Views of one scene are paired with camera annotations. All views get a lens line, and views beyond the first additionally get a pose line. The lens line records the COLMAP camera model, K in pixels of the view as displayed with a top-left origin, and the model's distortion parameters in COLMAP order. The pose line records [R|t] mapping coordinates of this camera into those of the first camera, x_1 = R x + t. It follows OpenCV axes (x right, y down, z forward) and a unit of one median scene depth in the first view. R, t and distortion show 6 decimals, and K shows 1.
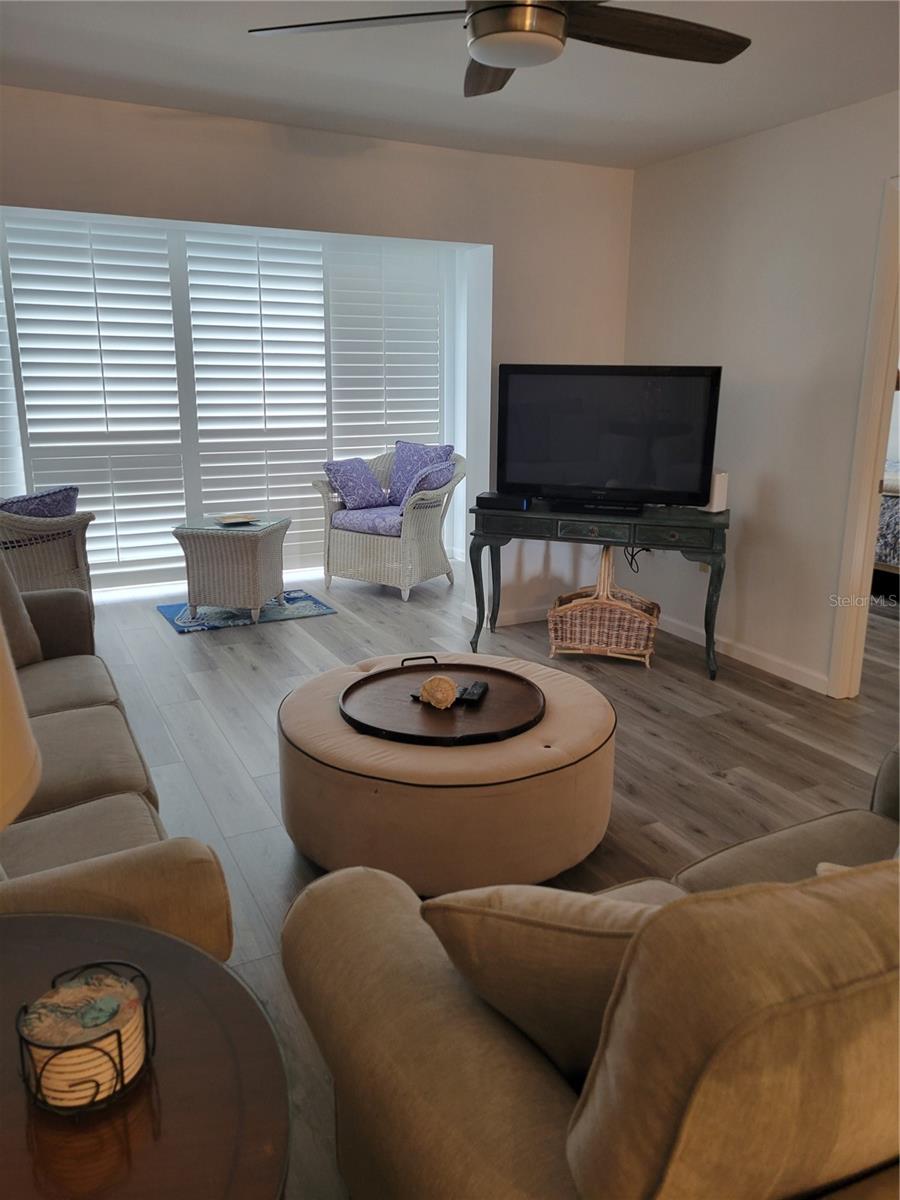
lens RADIAL K [[906.3, 0, 447.9], [0, 906.3, 603.8], [0, 0, 1]] dist [0.030355, -0.011722]
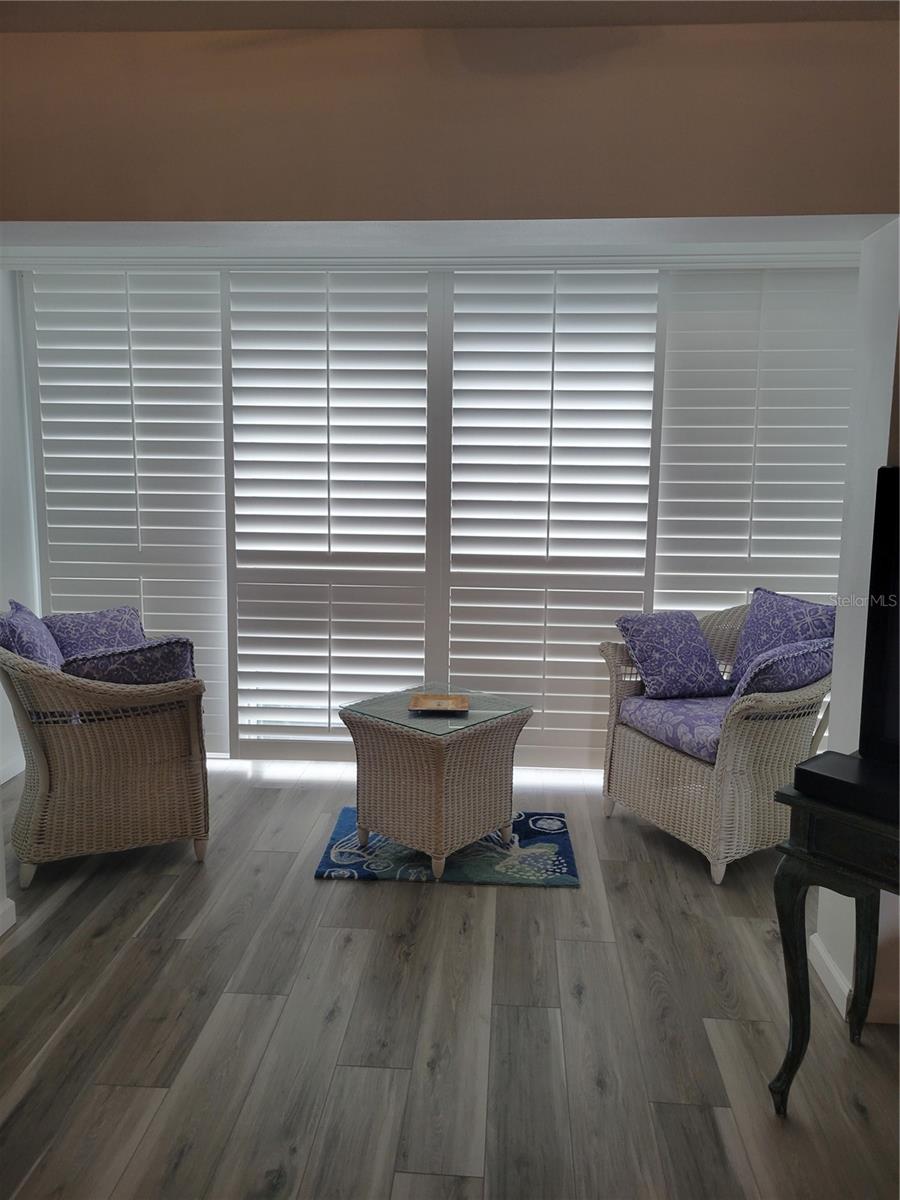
lens RADIAL K [[906.3, 0, 448.2], [0, 906.3, 587.2], [0, 0, 1]] dist [0.030355, -0.011722]
pose [[0.859180, 0.075233, -0.506112, 0.080845], [-0.133525, 0.987825, -0.079833, -0.116047], [0.493944, 0.136169, 0.858765, 0.424988]]
